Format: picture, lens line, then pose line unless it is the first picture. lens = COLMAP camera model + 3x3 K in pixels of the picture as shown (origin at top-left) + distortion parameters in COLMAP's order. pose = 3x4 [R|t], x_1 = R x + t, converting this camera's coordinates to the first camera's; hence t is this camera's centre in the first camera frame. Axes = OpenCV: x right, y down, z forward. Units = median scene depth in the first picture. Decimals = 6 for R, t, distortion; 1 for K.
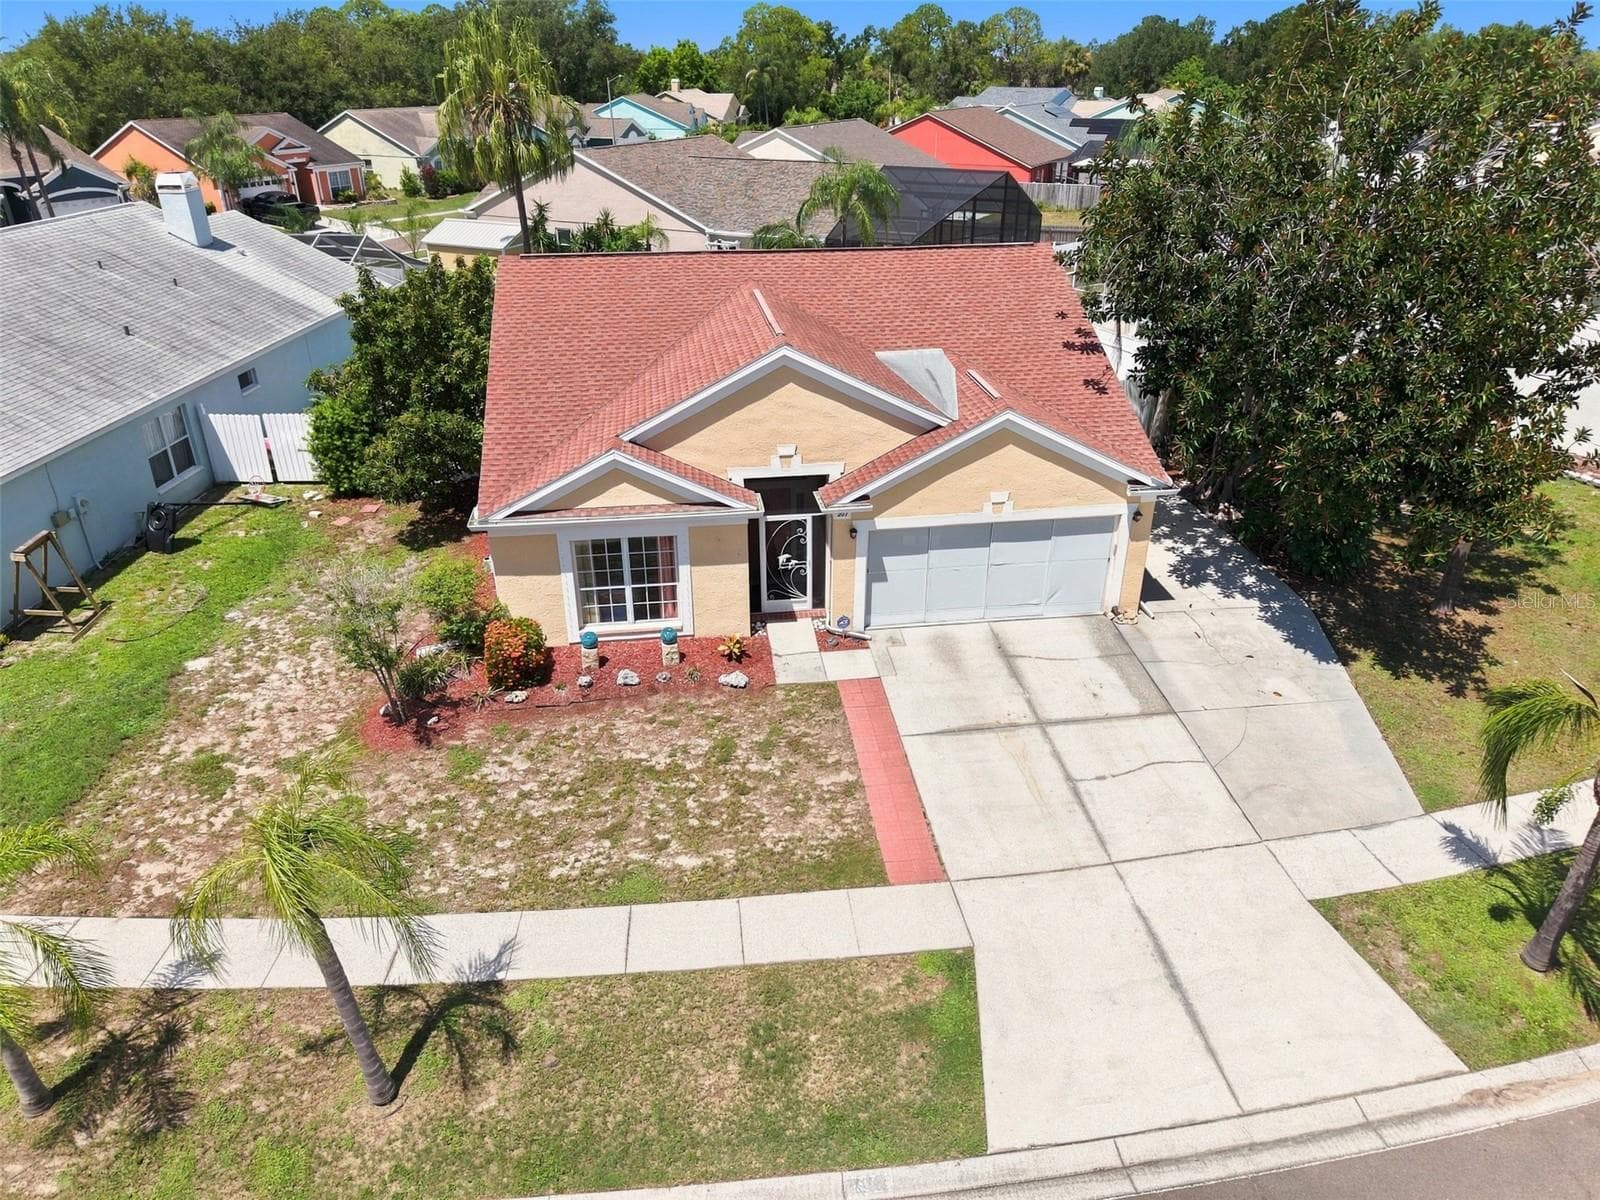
lens RADIAL K [[1069.5, 0, 800.0], [0, 1069.5, 600.0], [0, 0, 1]] dist [0.057980, -0.059875]
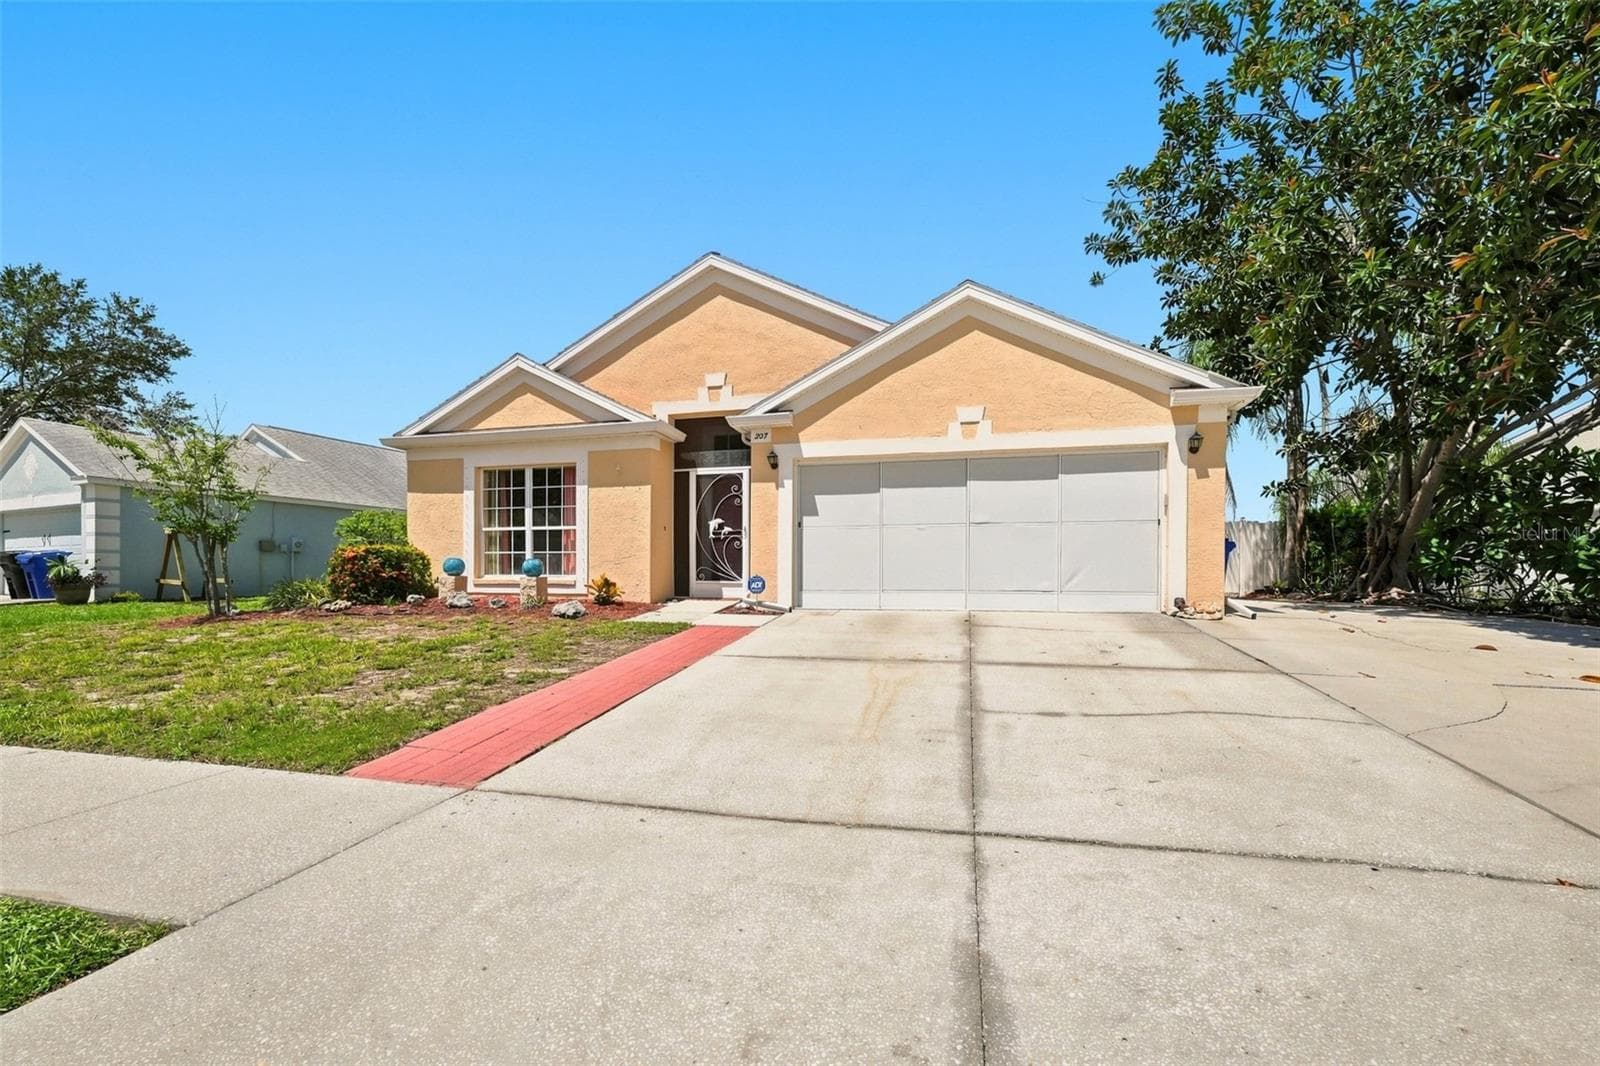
lens RADIAL K [[685.3, 0, 778.5], [0, 685.3, 545.5], [0, 0, 1]] dist [-0.015795, -0.000060]
pose [[0.924556, 0.001928, -0.381040, 0.241938], [-0.181312, 0.881752, -0.435476, 0.206308], [0.335144, 0.471709, 0.815579, 0.619998]]
